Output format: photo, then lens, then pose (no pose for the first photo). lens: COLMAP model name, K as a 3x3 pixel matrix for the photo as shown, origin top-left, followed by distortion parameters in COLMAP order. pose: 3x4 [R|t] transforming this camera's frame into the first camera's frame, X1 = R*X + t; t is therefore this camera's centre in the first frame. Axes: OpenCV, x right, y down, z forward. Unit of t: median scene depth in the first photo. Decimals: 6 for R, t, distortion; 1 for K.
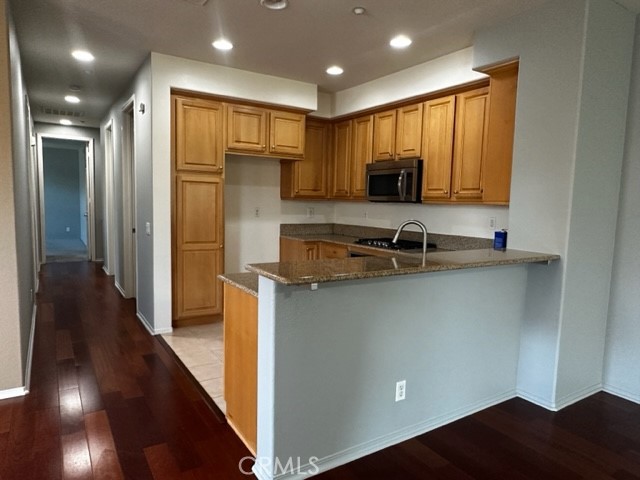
lens RADIAL K [[423.2, 0, 319.9], [0, 423.2, 238.3], [0, 0, 1]] dist [-0.010303, 0.003608]
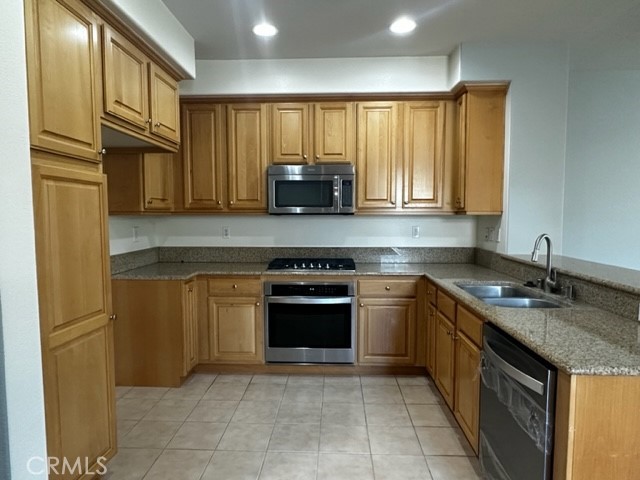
lens RADIAL K [[384.6, 0, 320.0], [0, 384.6, 242.0], [0, 0, 1]] dist [-0.001858, -0.000810]
pose [[0.578397, -0.085390, 0.811274, -0.420399], [0.088309, 0.995216, 0.041791, -0.059744], [-0.810962, 0.047471, 0.583170, 0.524622]]
